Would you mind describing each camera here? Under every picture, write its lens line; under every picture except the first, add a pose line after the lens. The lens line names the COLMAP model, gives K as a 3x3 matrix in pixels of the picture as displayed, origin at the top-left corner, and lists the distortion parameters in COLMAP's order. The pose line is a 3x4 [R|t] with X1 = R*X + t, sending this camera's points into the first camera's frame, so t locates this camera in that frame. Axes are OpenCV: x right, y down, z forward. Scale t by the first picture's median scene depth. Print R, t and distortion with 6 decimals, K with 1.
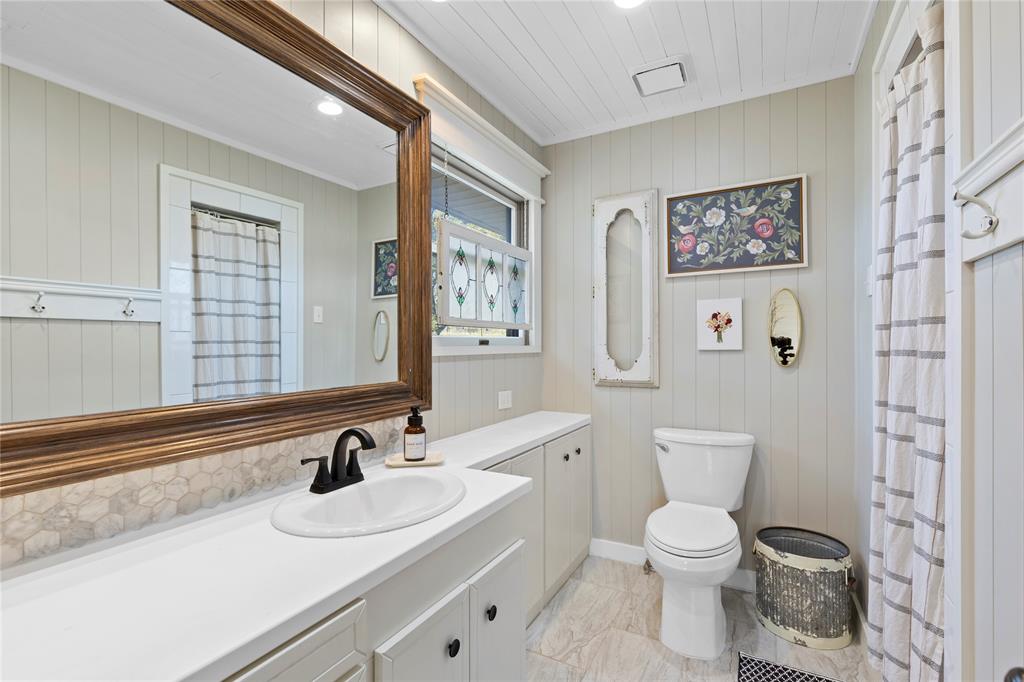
lens RADIAL K [[462.2, 0, 512.9], [0, 462.2, 344.6], [0, 0, 1]] dist [-0.000452, -0.000690]
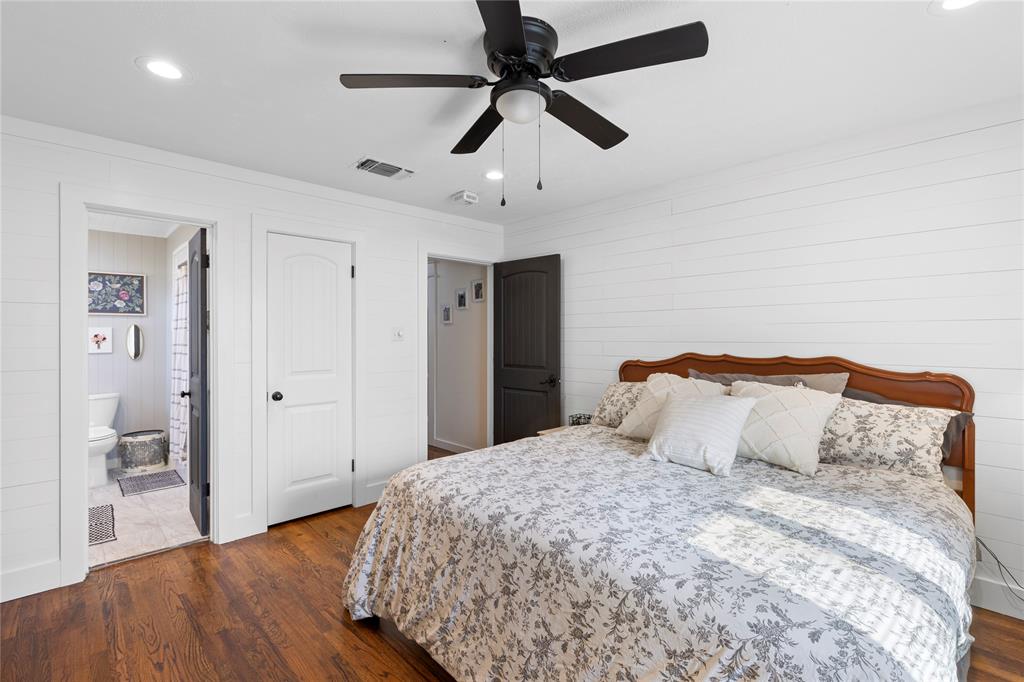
lens RADIAL K [[462.2, 0, 512.2], [0, 462.2, 344.1], [0, 0, 1]] dist [-0.000452, -0.000690]
pose [[0.302952, 0.004697, 0.952994, -0.939679], [-0.000917, 0.999989, -0.004637, -0.020219], [-0.953005, 0.000530, 0.302953, -1.344166]]
